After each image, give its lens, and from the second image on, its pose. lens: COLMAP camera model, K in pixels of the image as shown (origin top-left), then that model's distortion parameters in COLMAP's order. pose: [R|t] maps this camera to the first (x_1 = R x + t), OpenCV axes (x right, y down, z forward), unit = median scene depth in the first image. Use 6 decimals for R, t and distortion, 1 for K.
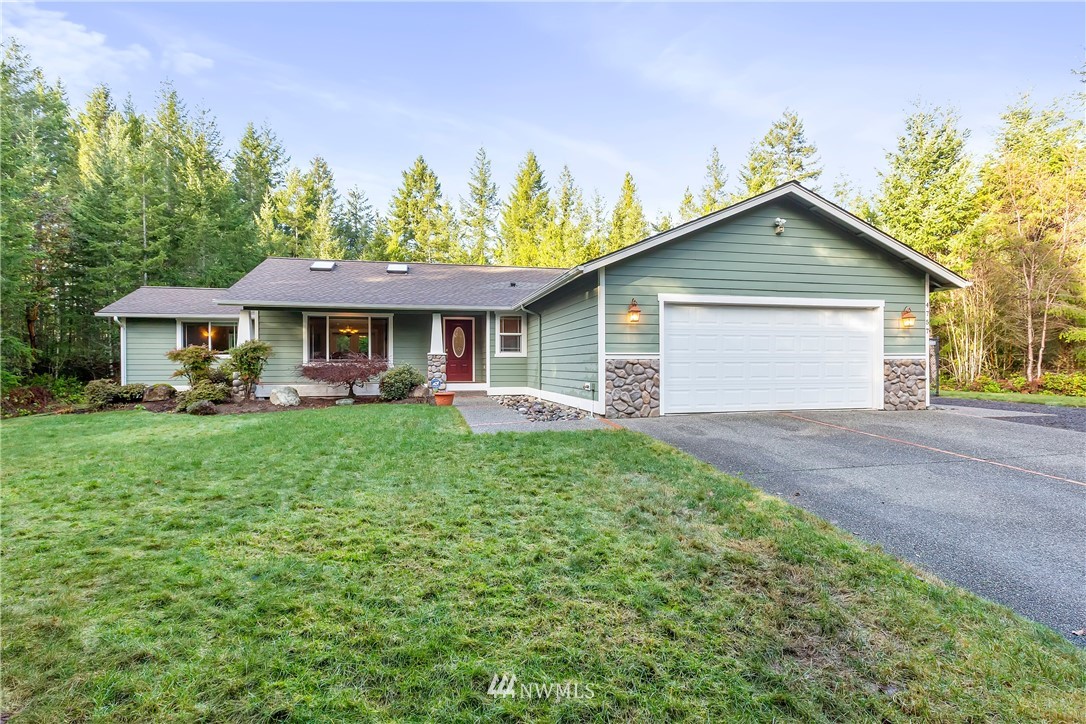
lens RADIAL K [[519.7, 0, 540.3], [0, 519.7, 364.8], [0, 0, 1]] dist [0.001527, -0.000154]
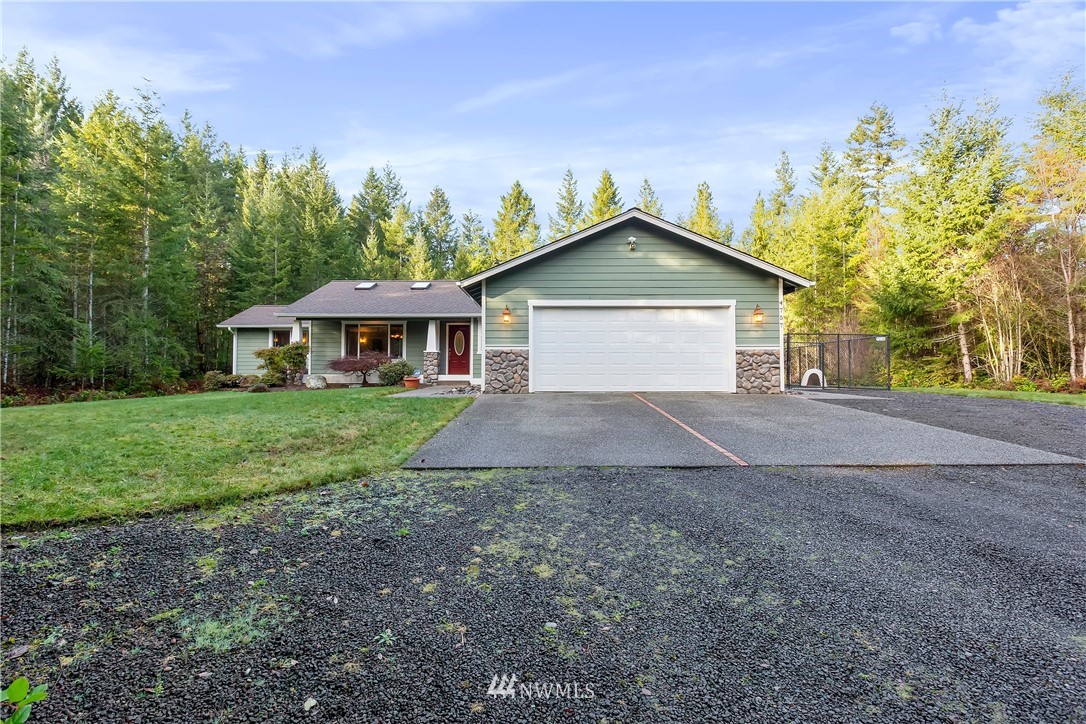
lens RADIAL K [[507.1, 0, 543.0], [0, 507.1, 362.0], [0, 0, 1]] dist [-0.000562, -0.000166]
pose [[0.973521, -0.001866, -0.228592, 0.313348], [-0.003006, 0.999776, -0.020960, 0.026370], [0.228580, 0.021092, 0.973297, -0.134657]]
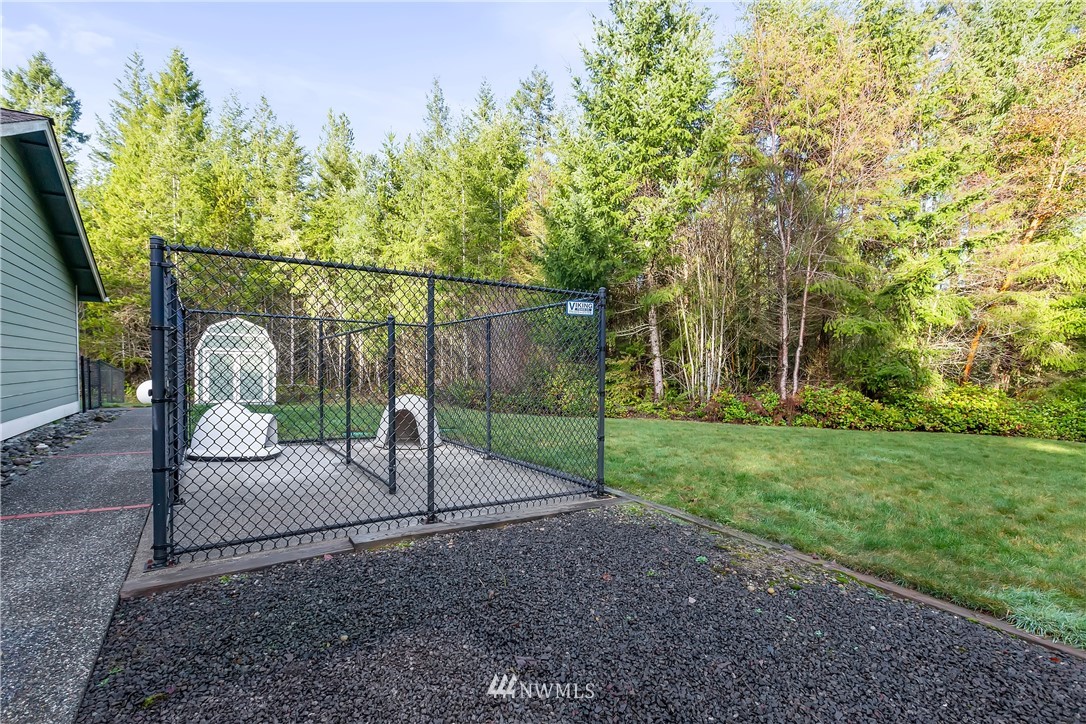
lens RADIAL K [[510.8, 0, 522.1], [0, 510.8, 369.8], [0, 0, 1]] dist [0.016139, 0.000081]
pose [[0.943792, 0.003864, 0.330518, 0.604354], [-0.006486, 0.999956, 0.006831, -0.008684], [-0.330477, -0.008591, 0.943775, 0.718694]]
